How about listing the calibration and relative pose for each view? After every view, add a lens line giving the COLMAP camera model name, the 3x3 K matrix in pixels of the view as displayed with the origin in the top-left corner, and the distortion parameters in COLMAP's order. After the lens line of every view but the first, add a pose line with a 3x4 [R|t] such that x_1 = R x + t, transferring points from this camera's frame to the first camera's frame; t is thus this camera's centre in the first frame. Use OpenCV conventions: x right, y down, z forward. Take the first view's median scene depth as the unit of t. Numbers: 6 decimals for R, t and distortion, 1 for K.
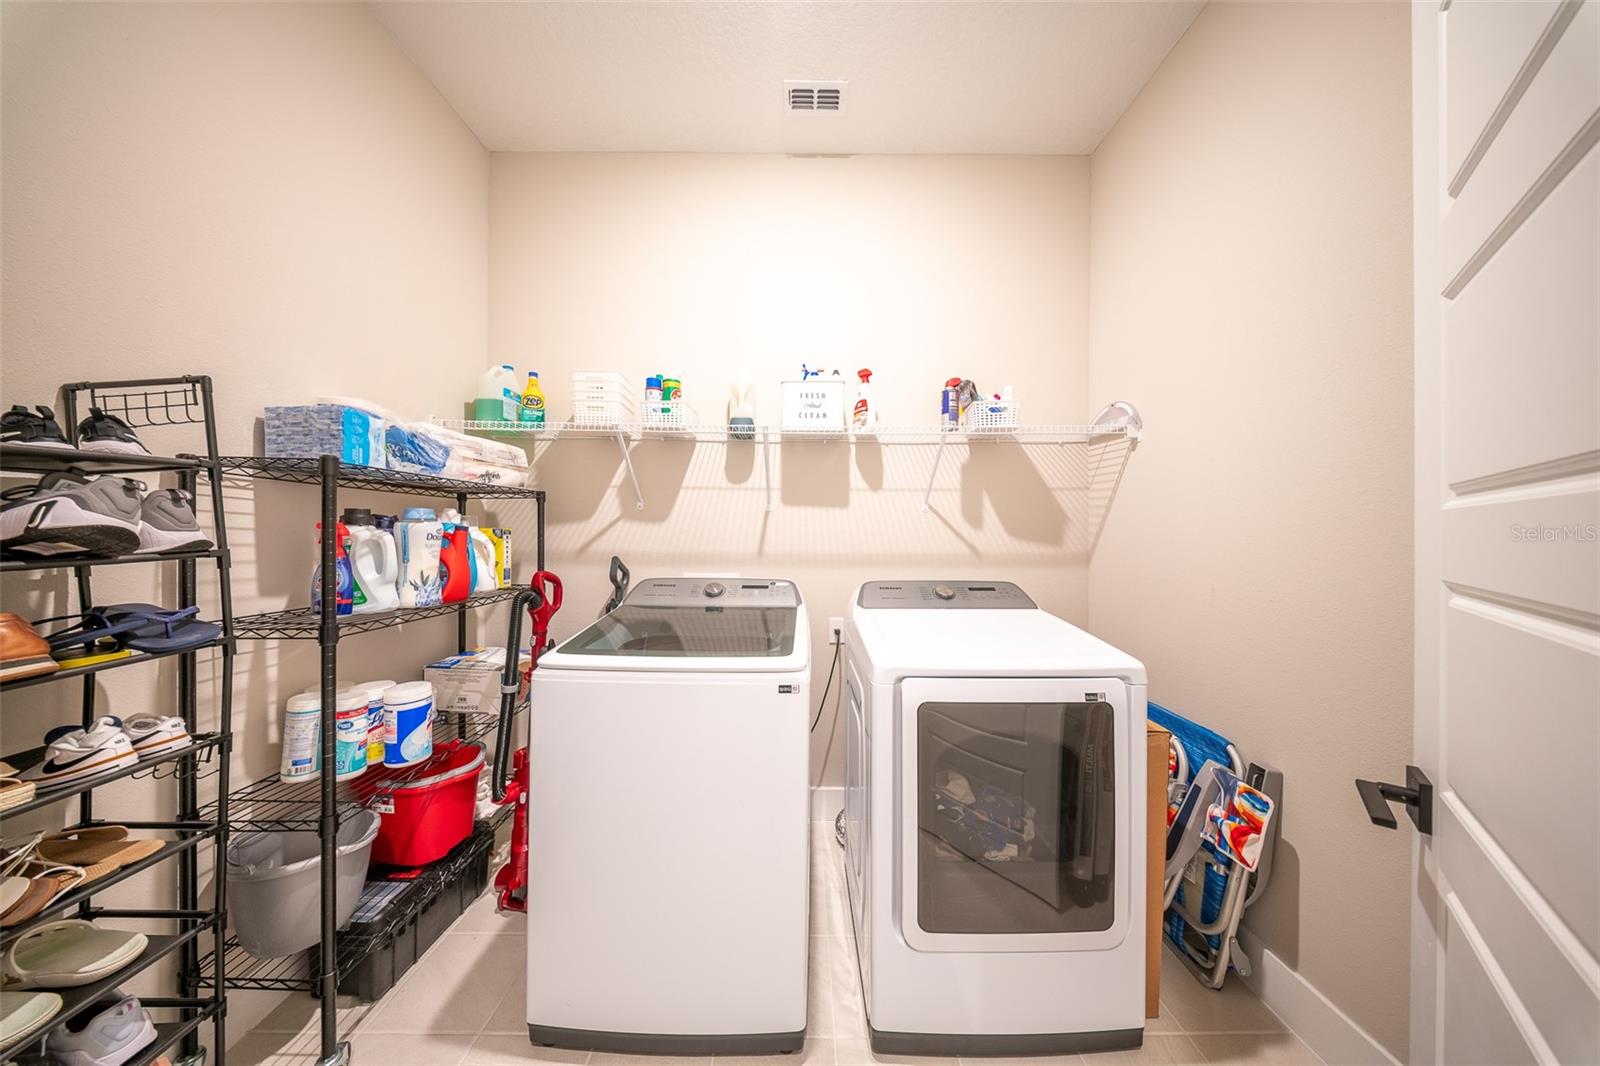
lens RADIAL K [[491.5, 0, 832.2], [0, 491.5, 537.5], [0, 0, 1]] dist [0.000036, -0.000090]
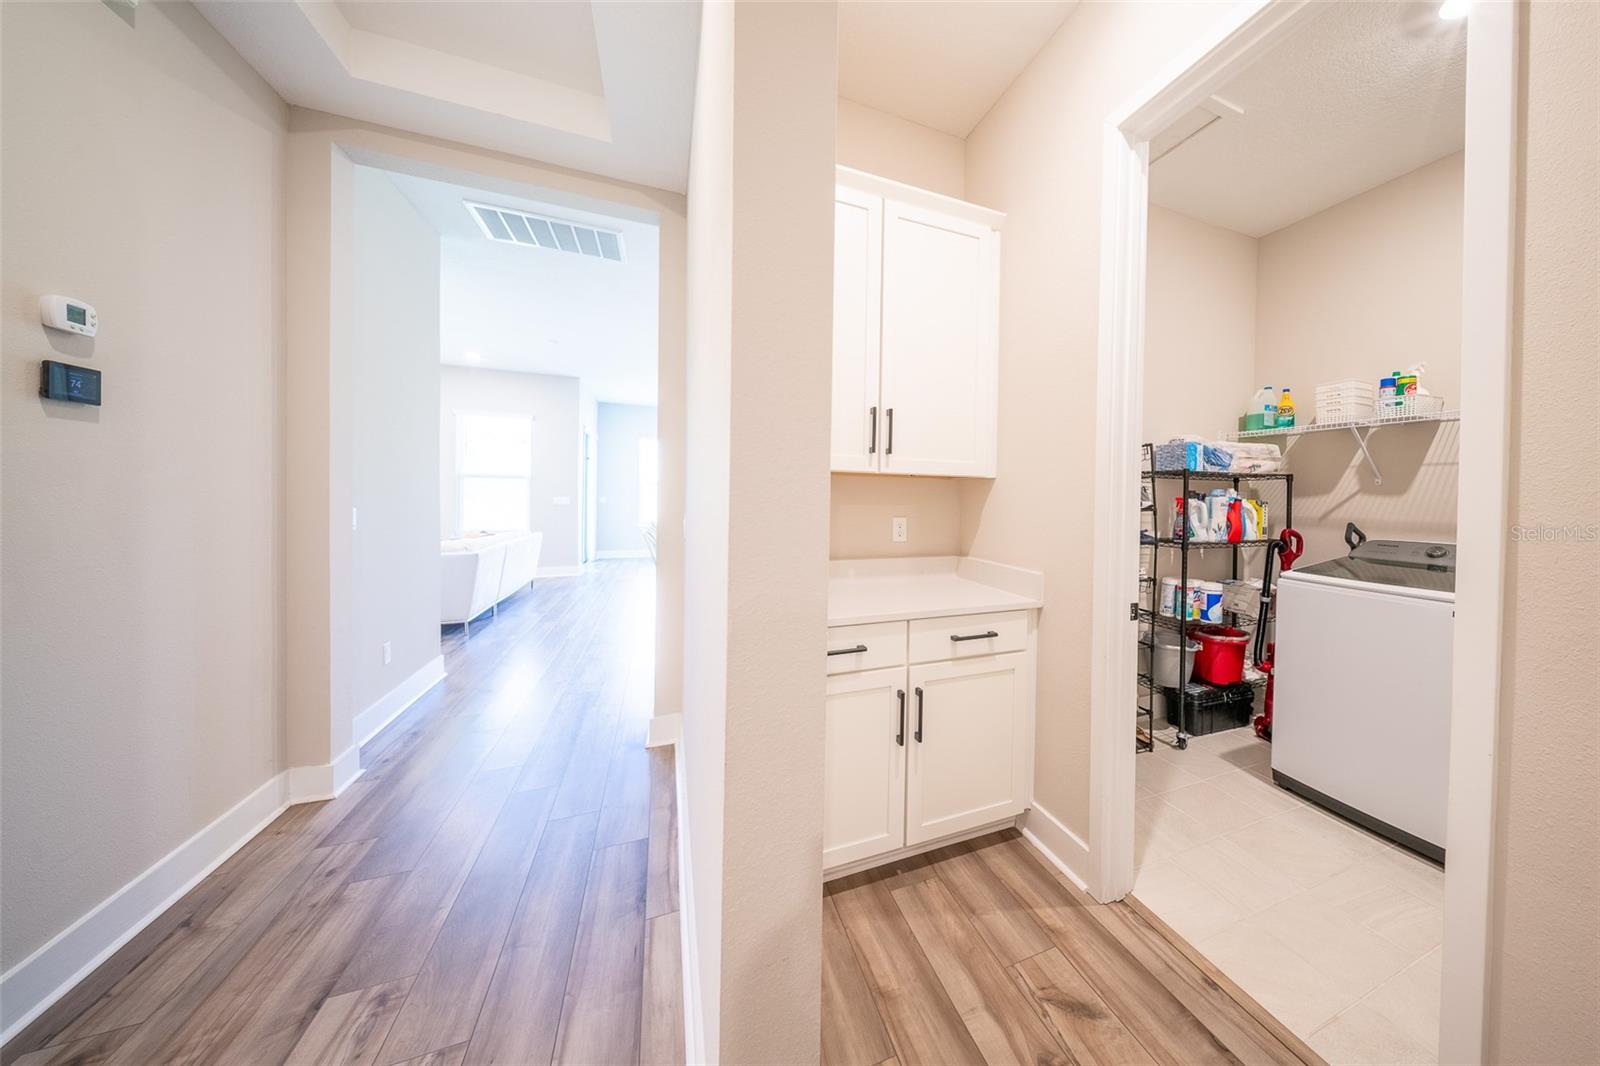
lens RADIAL K [[470.6, 0, 943.4], [0, 470.6, 501.2], [0, 0, 1]] dist [-0.000284, -0.000024]
pose [[0.376357, 0.005175, -0.926460, 0.411740], [-0.019023, 0.999817, -0.002144, 0.008423], [0.926280, 0.018431, 0.376386, -0.620065]]
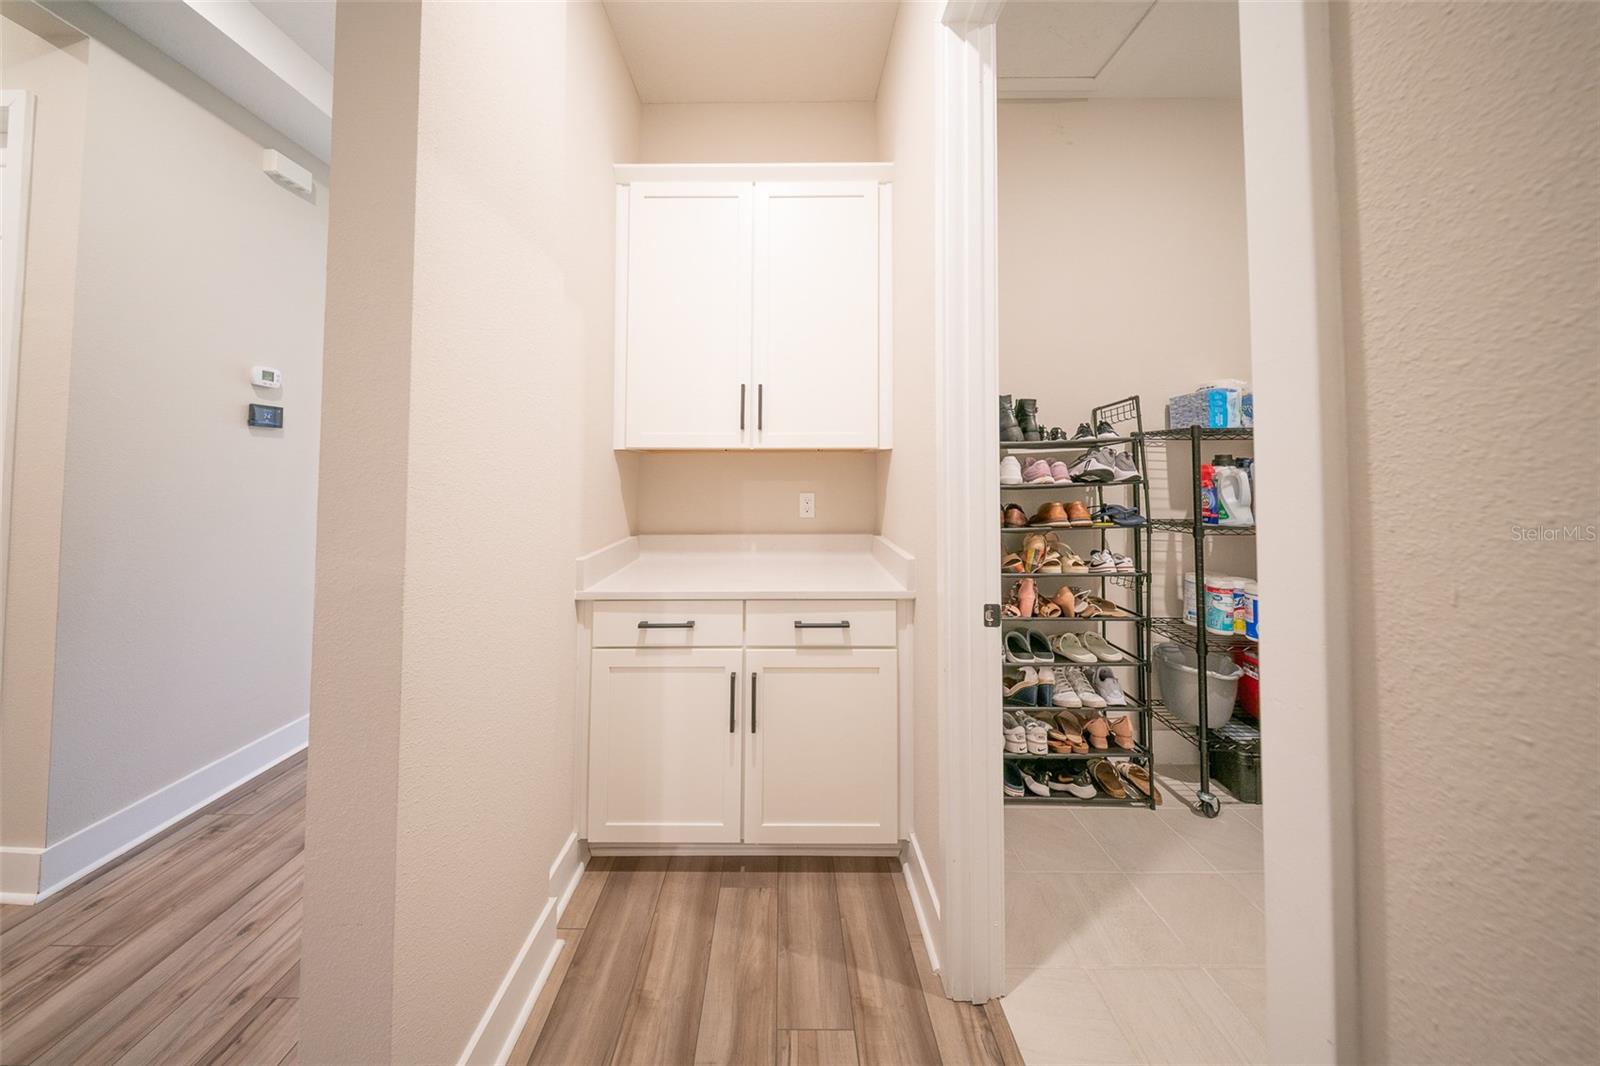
lens RADIAL K [[455.1, 0, 798.6], [0, 455.1, 456.7], [0, 0, 1]] dist [0.000270, -0.000025]
pose [[-0.021240, -0.041018, -0.998933, 0.400869], [-0.002002, 0.999158, -0.040985, 0.005286], [0.999772, 0.001130, -0.021304, -0.231314]]
